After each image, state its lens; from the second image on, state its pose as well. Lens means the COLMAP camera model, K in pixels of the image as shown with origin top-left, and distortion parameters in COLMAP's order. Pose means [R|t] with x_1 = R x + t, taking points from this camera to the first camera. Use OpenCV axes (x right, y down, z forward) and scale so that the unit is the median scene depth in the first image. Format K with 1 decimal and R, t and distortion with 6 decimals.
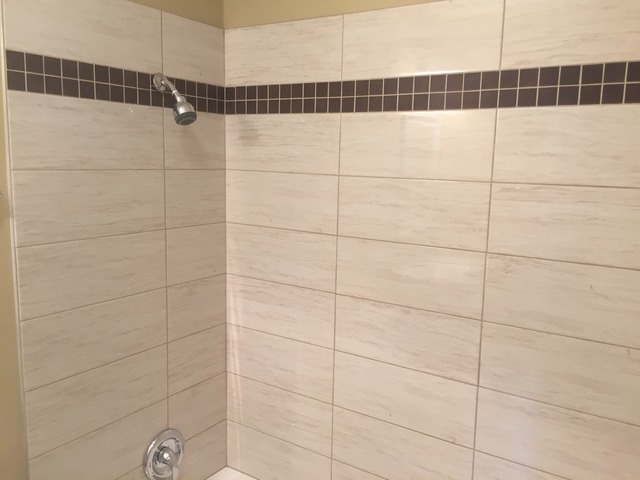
lens RADIAL K [[549.4, 0, 320.0], [0, 549.4, 240.0], [0, 0, 1]] dist [0.076692, -0.095814]
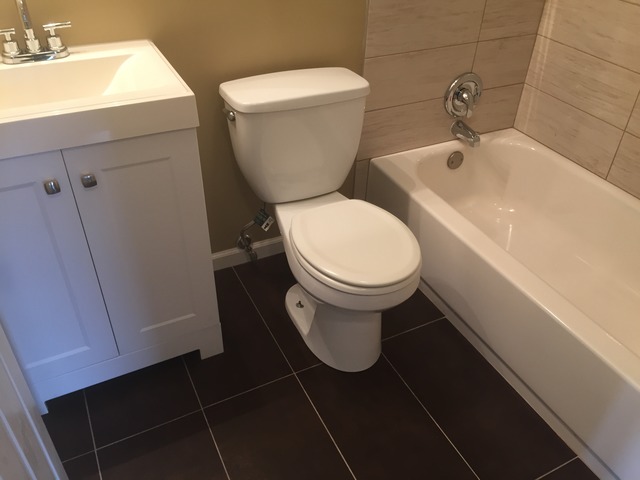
lens RADIAL K [[549.4, 0, 320.0], [0, 549.4, 240.0], [0, 0, 1]] dist [0.076692, -0.095814]
pose [[0.863682, 0.302426, -0.403227, 0.011088], [-0.081661, 0.873384, 0.480137, 0.119800], [0.497378, -0.381758, 0.779022, -0.127488]]
